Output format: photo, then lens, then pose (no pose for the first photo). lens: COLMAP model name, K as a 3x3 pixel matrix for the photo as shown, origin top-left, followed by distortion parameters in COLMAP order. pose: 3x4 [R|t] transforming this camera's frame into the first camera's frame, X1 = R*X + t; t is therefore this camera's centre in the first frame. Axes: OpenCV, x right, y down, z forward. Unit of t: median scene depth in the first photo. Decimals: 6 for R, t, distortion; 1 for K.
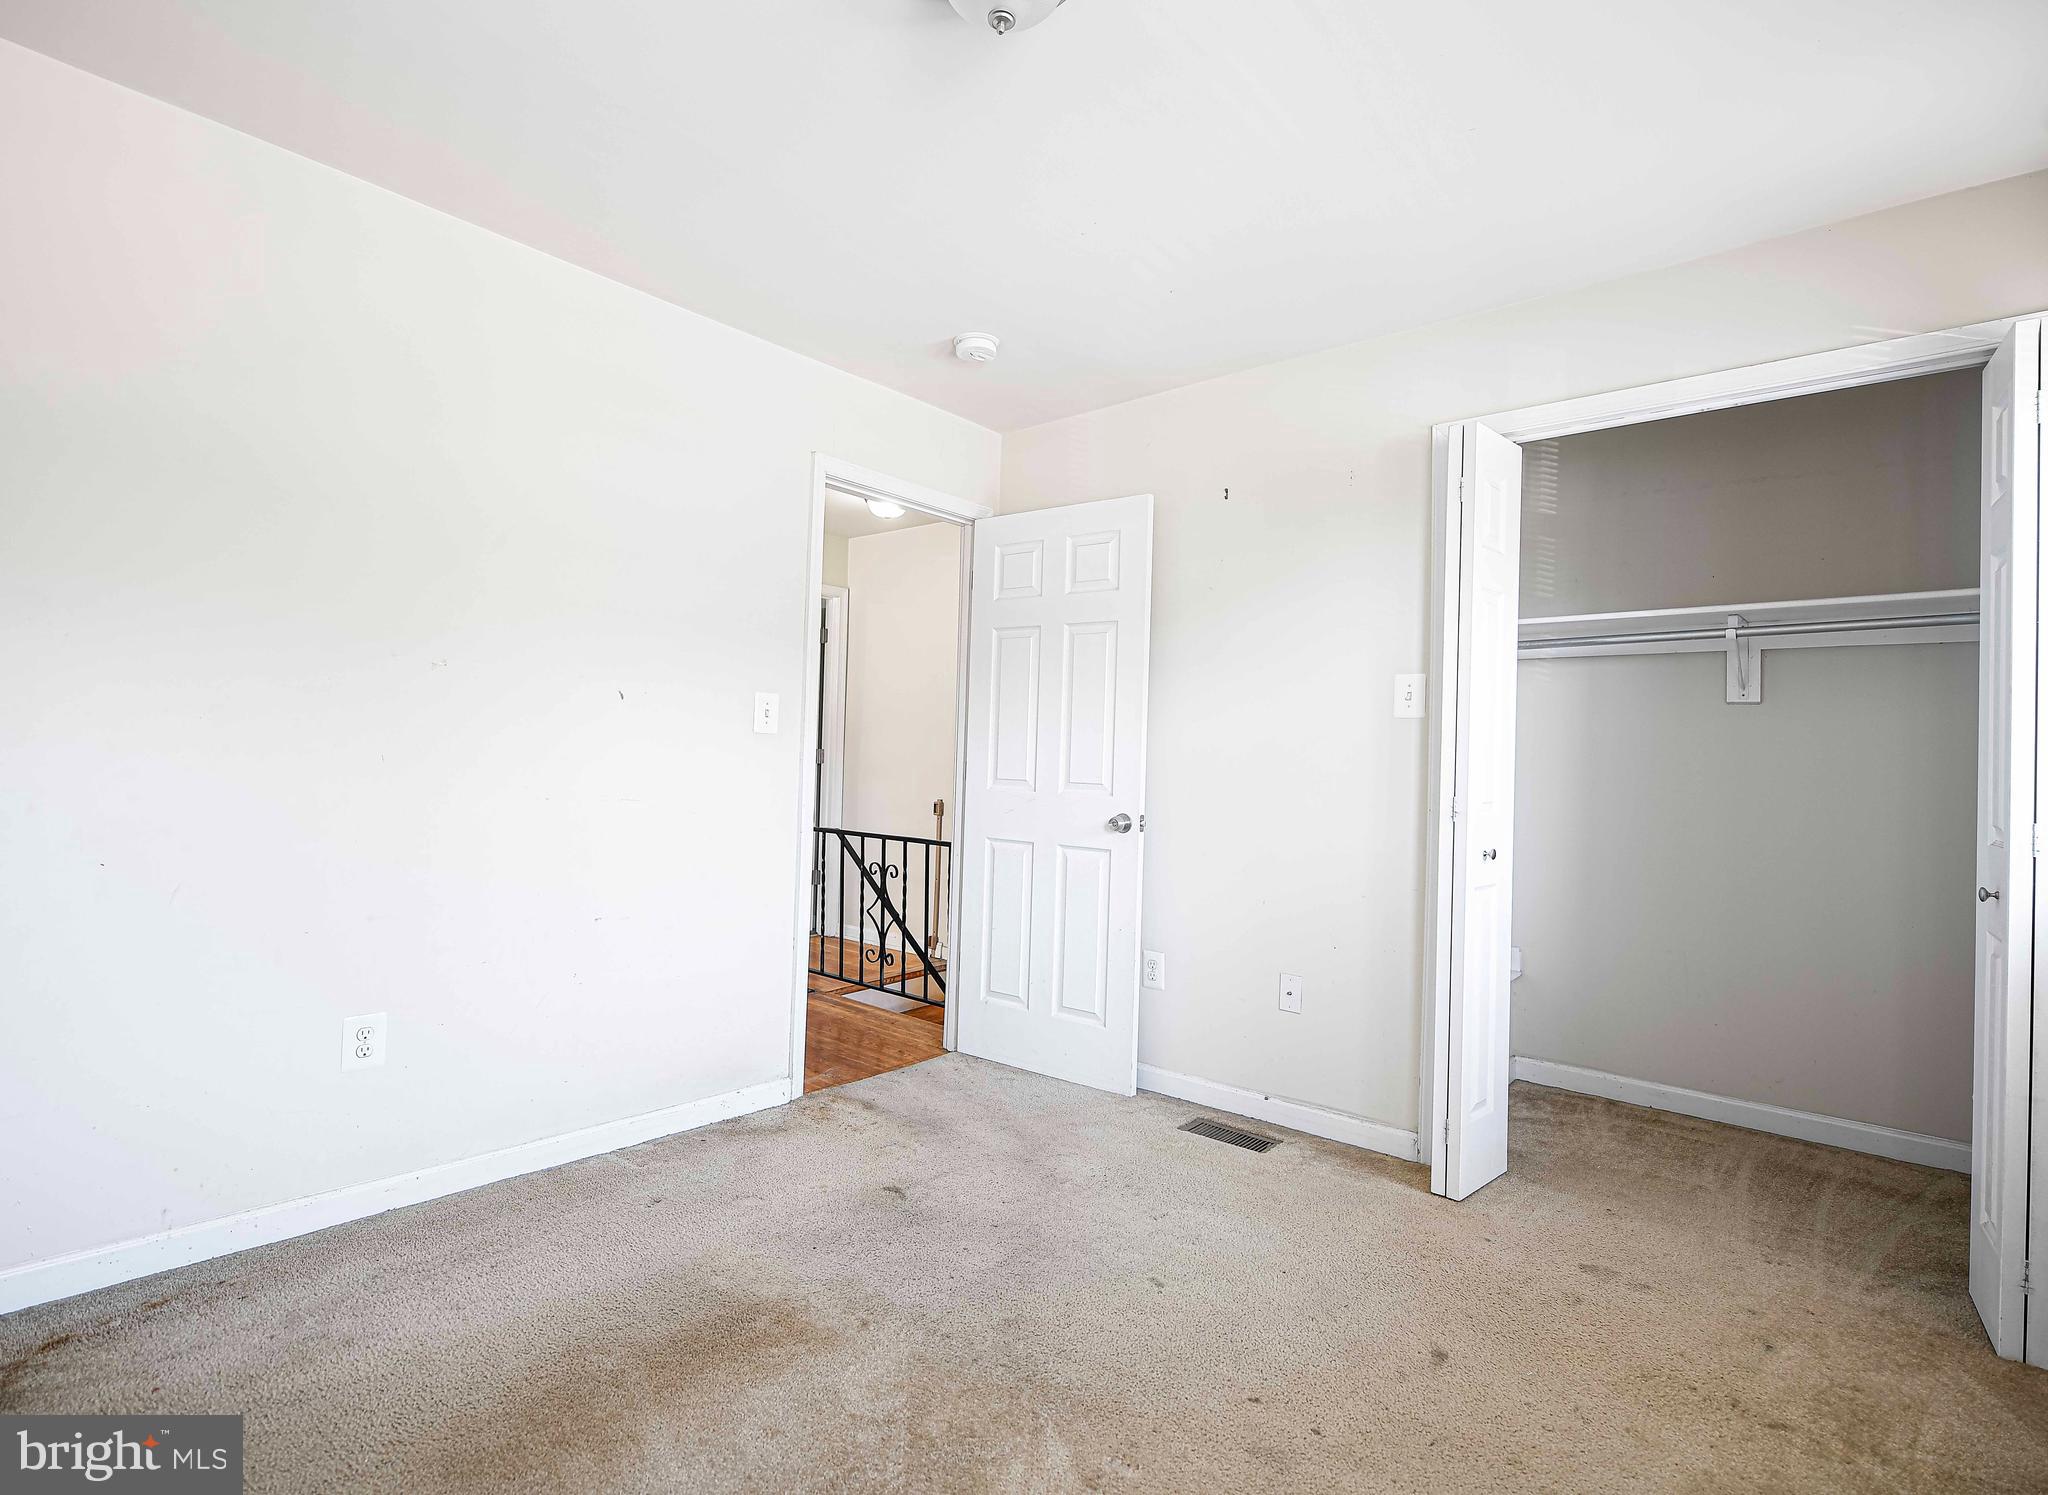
lens RADIAL K [[1070.1, 0, 1025.5], [0, 1070.1, 742.4], [0, 0, 1]] dist [-0.000723, -0.001243]
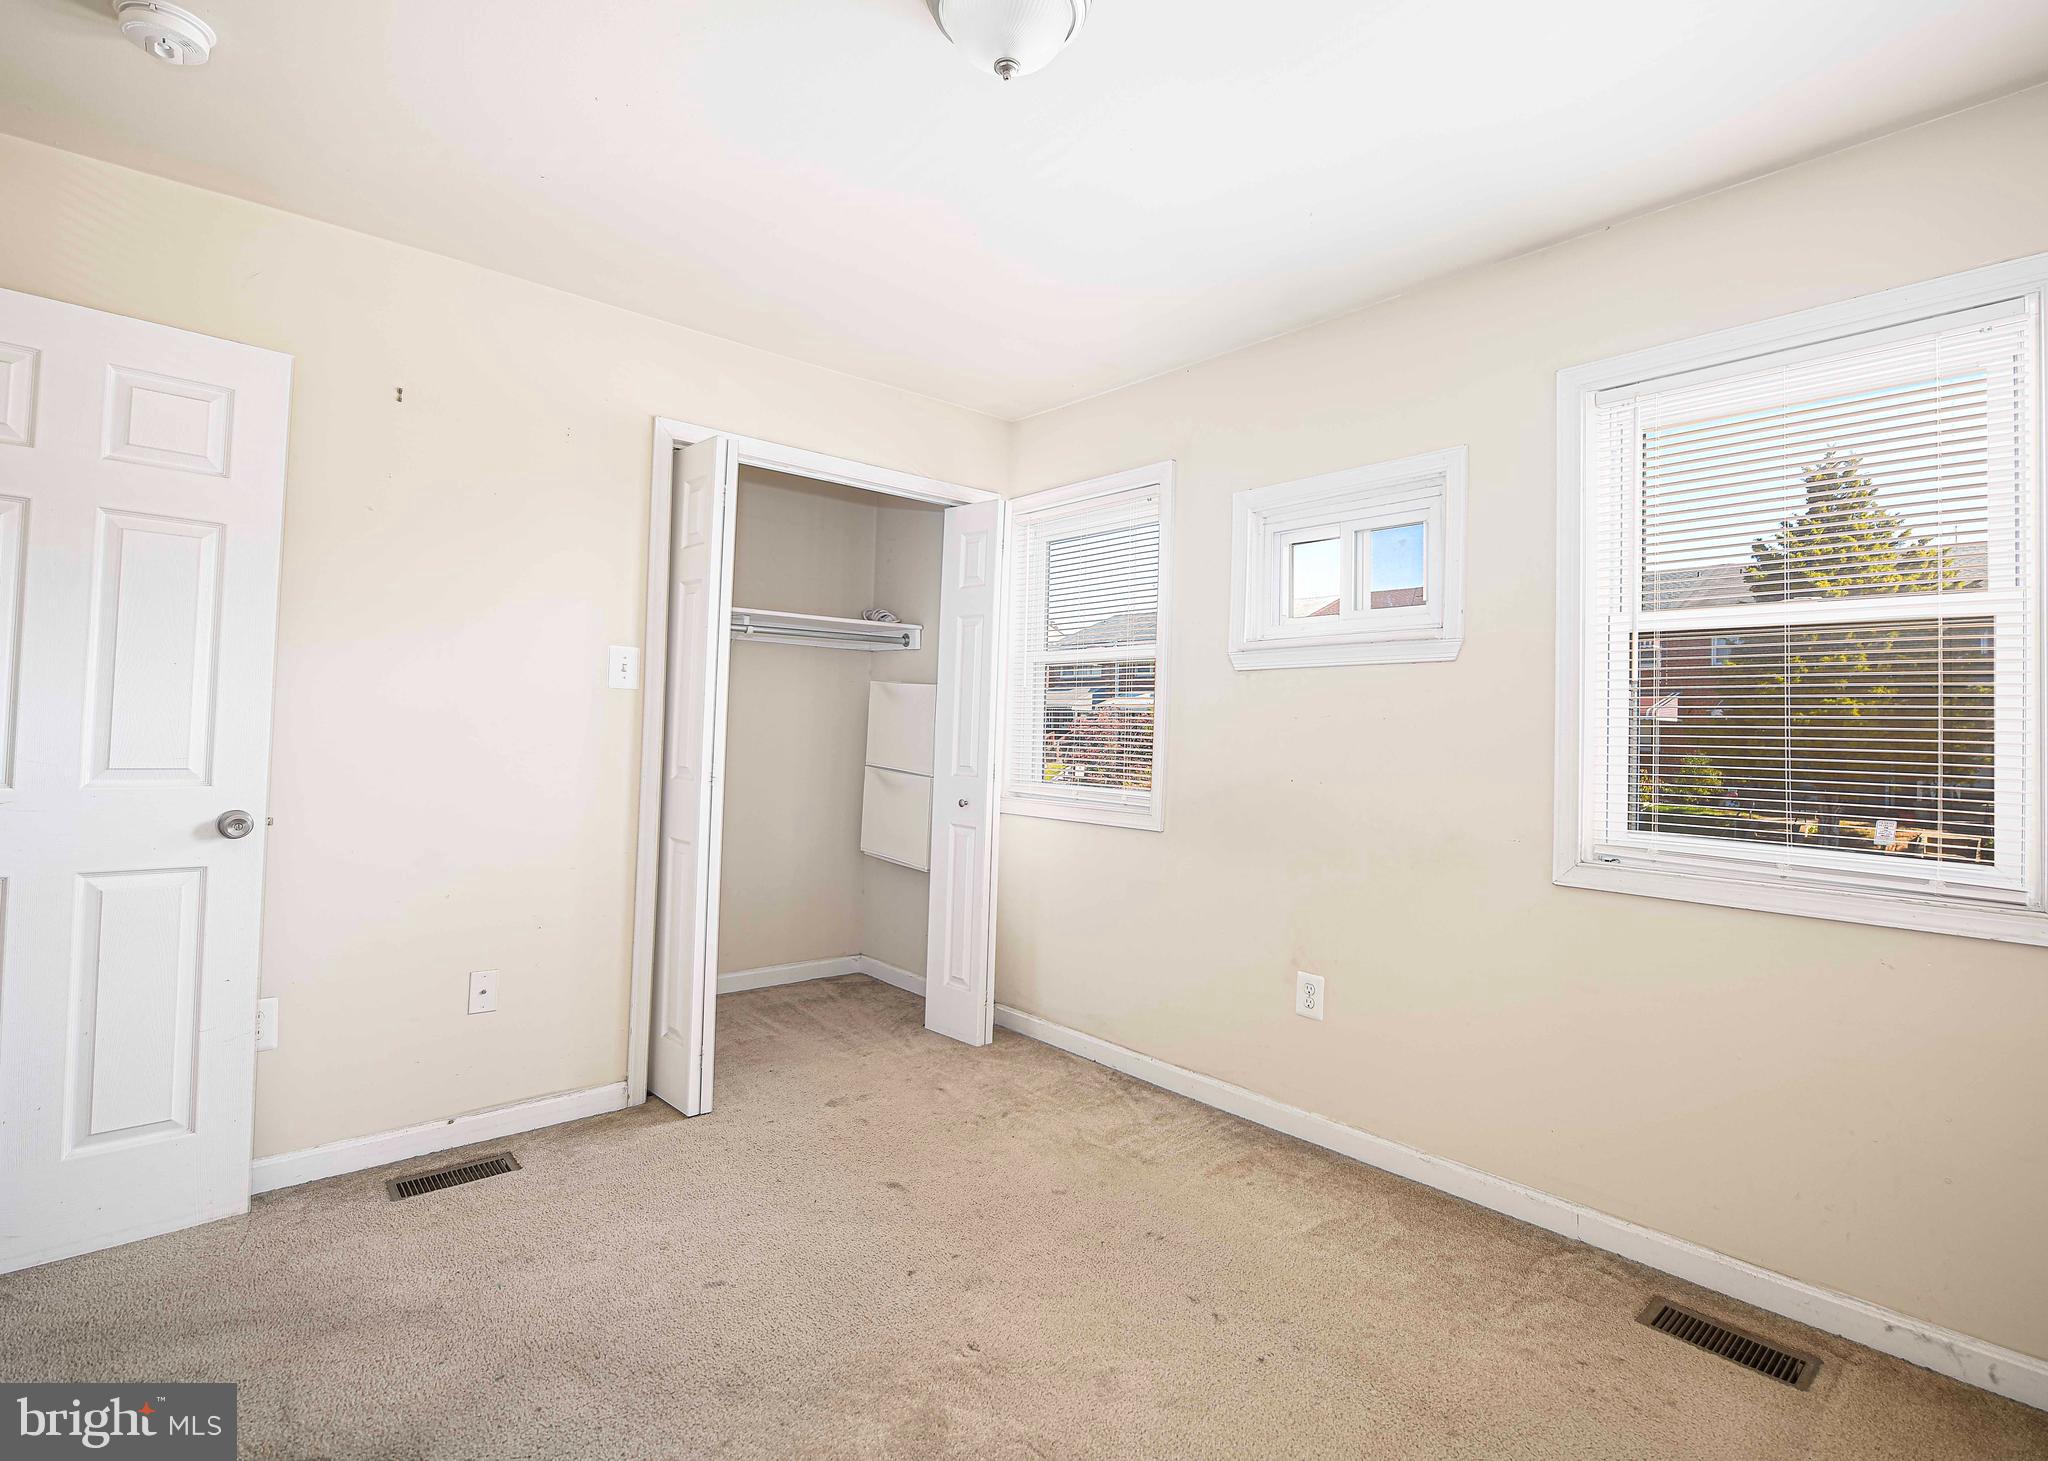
lens RADIAL K [[1015.7, 0, 1024.6], [0, 1015.7, 735.0], [0, 0, 1]] dist [-0.001167, -0.000313]
pose [[0.110306, -0.020411, 0.993688, -0.550506], [-0.027195, 0.999353, 0.023546, -0.011279], [-0.993526, -0.029621, 0.109680, 0.478412]]
